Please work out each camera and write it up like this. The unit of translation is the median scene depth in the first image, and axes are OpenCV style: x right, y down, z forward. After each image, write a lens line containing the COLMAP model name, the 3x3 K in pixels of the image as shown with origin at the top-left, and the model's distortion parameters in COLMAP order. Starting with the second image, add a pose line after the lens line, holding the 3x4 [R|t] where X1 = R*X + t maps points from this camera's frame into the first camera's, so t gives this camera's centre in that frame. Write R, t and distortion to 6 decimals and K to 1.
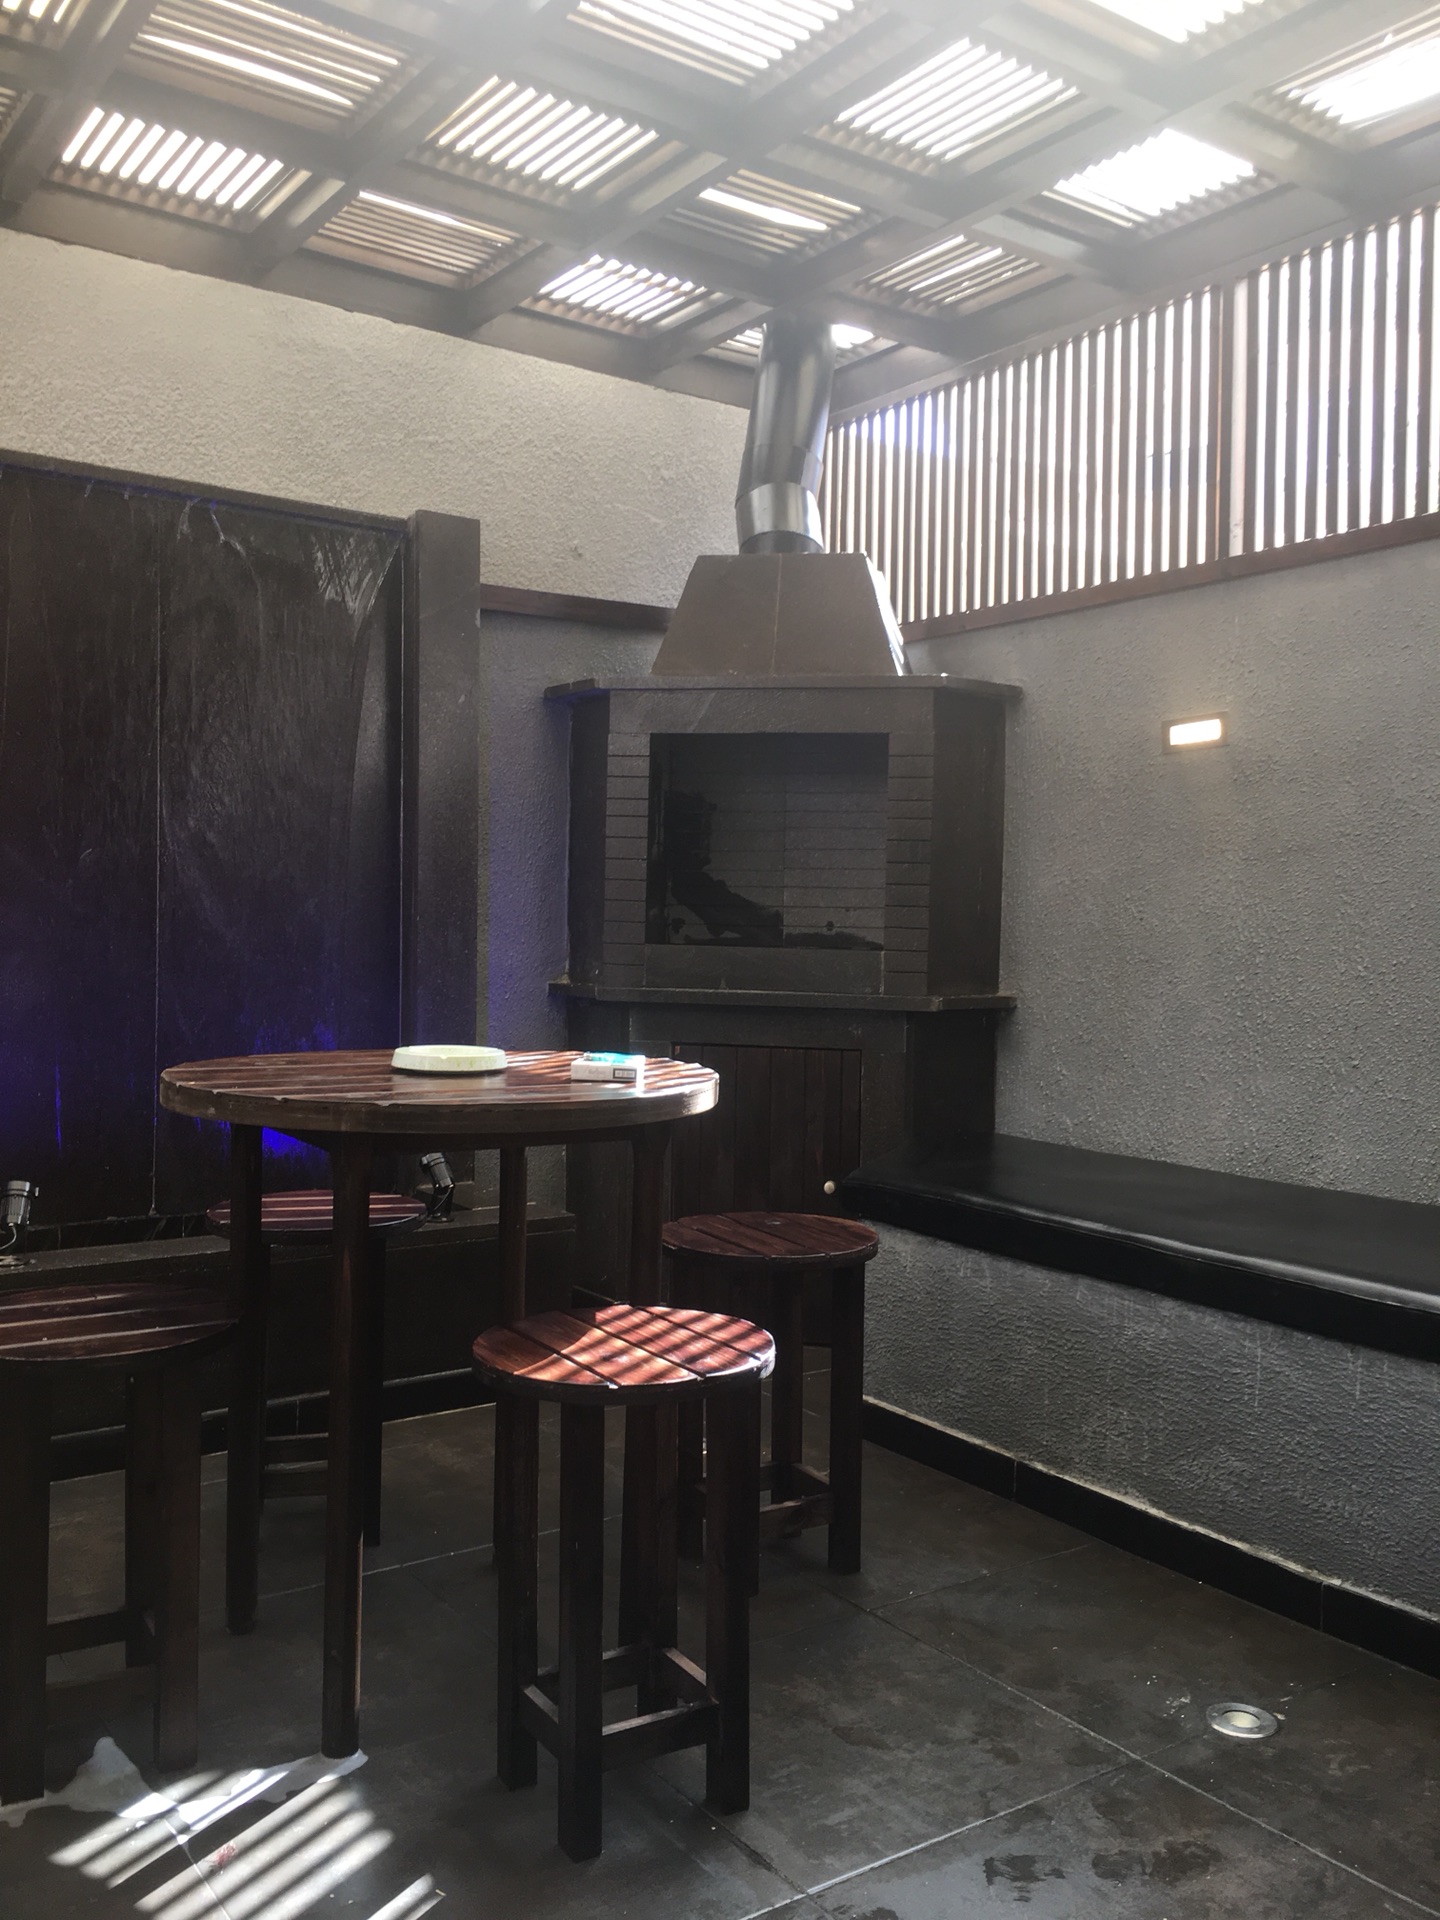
lens RADIAL K [[1639.8, 0, 717.7], [0, 1639.8, 937.0], [0, 0, 1]] dist [0.089493, -0.105818]
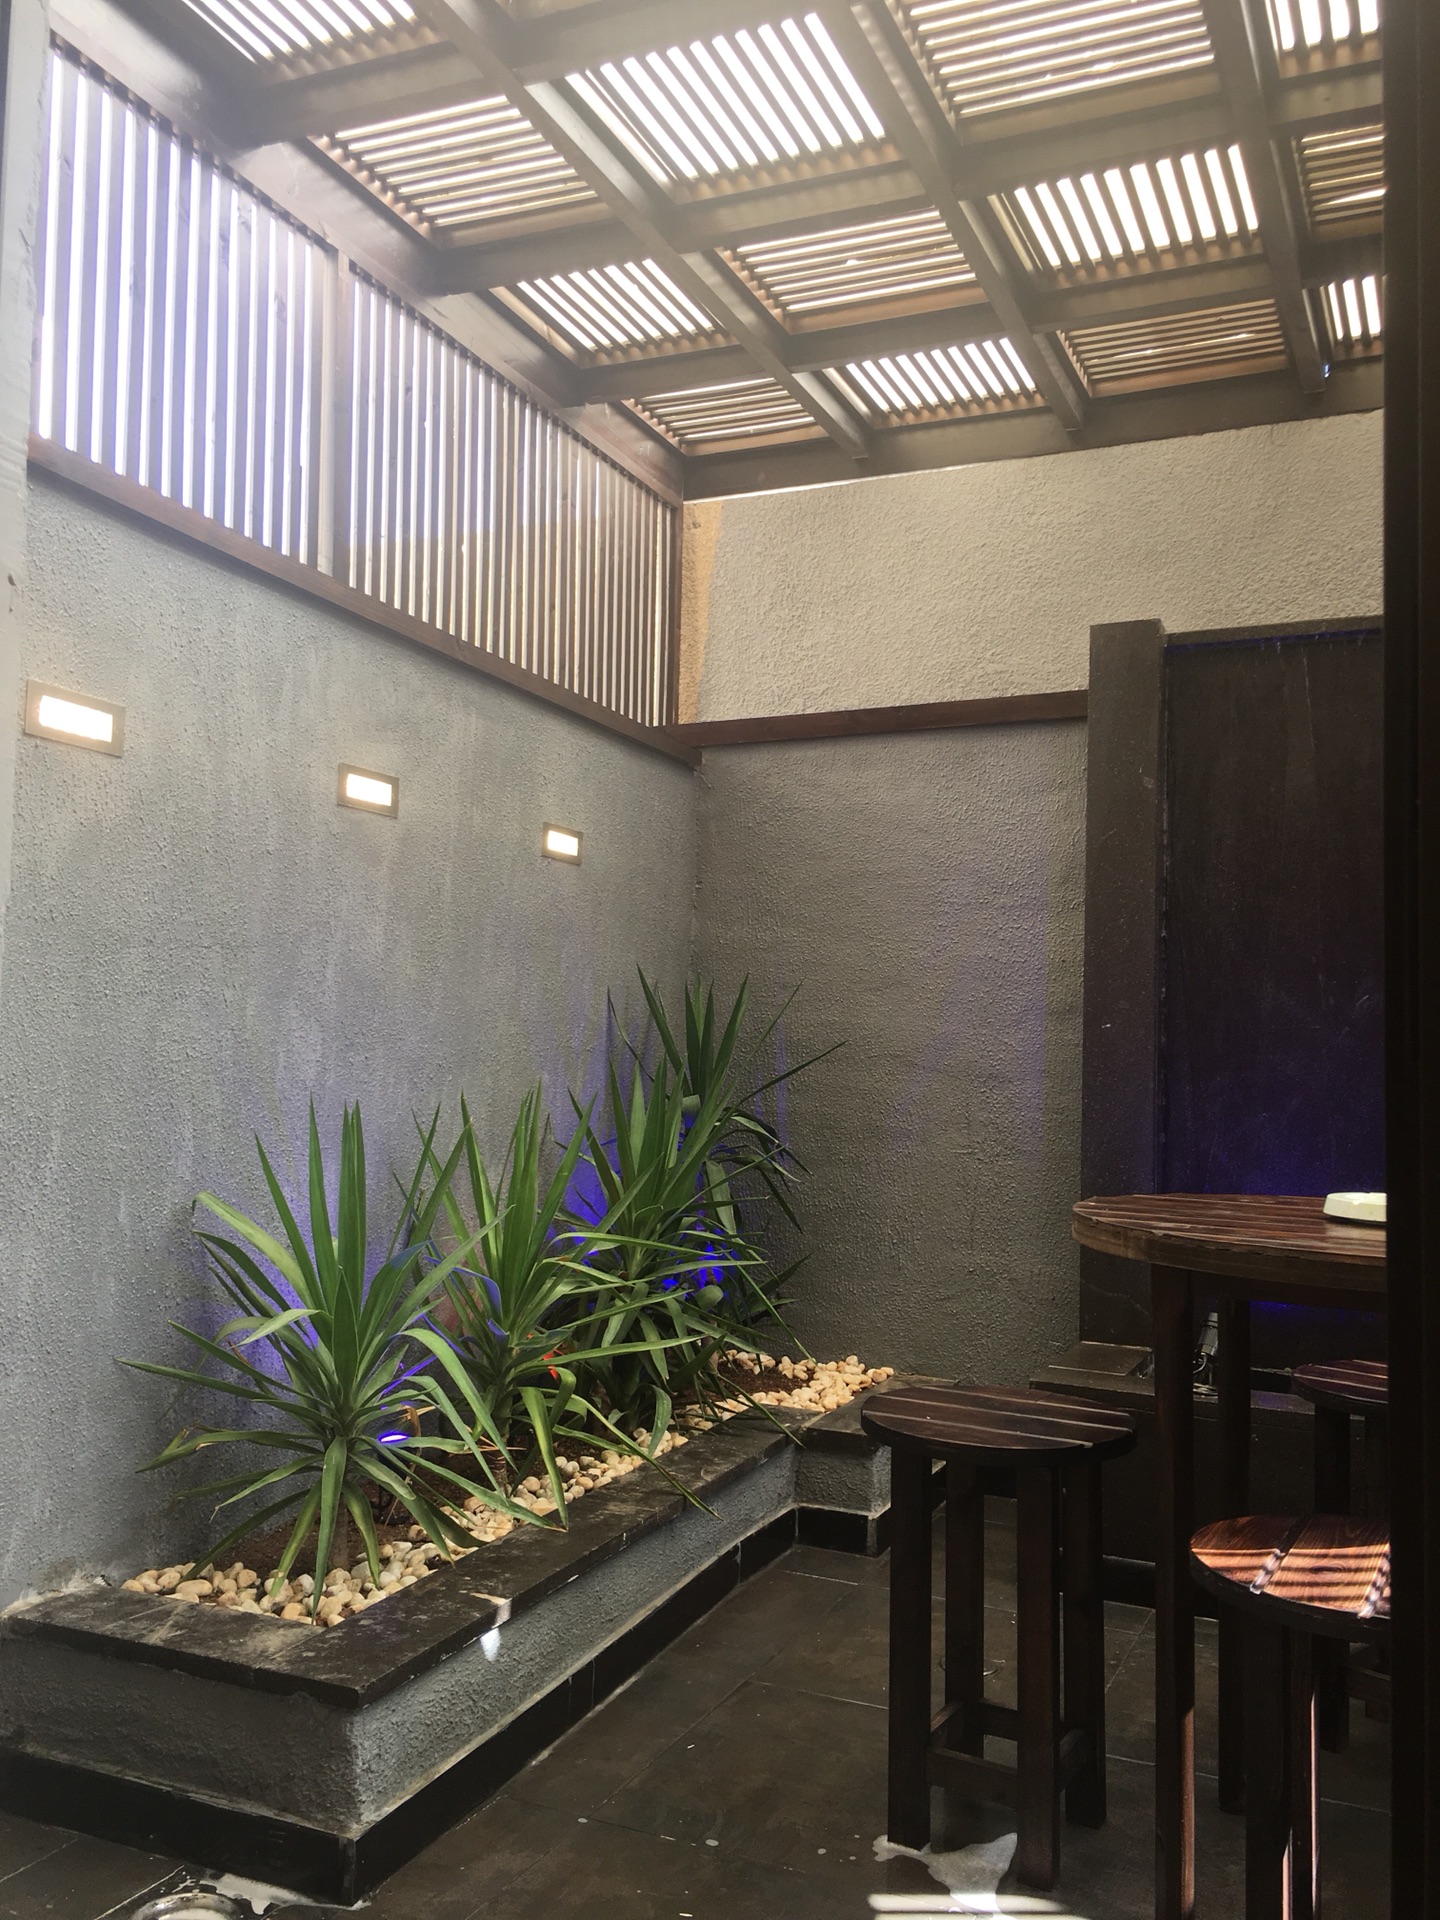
lens RADIAL K [[1639.8, 0, 717.7], [0, 1639.8, 937.0], [0, 0, 1]] dist [0.089493, -0.105818]
pose [[0.507425, -0.068458, -0.858972, 0.270179], [-0.025688, 0.995194, -0.094490, 0.015294], [0.861313, 0.070012, 0.503228, 0.159781]]
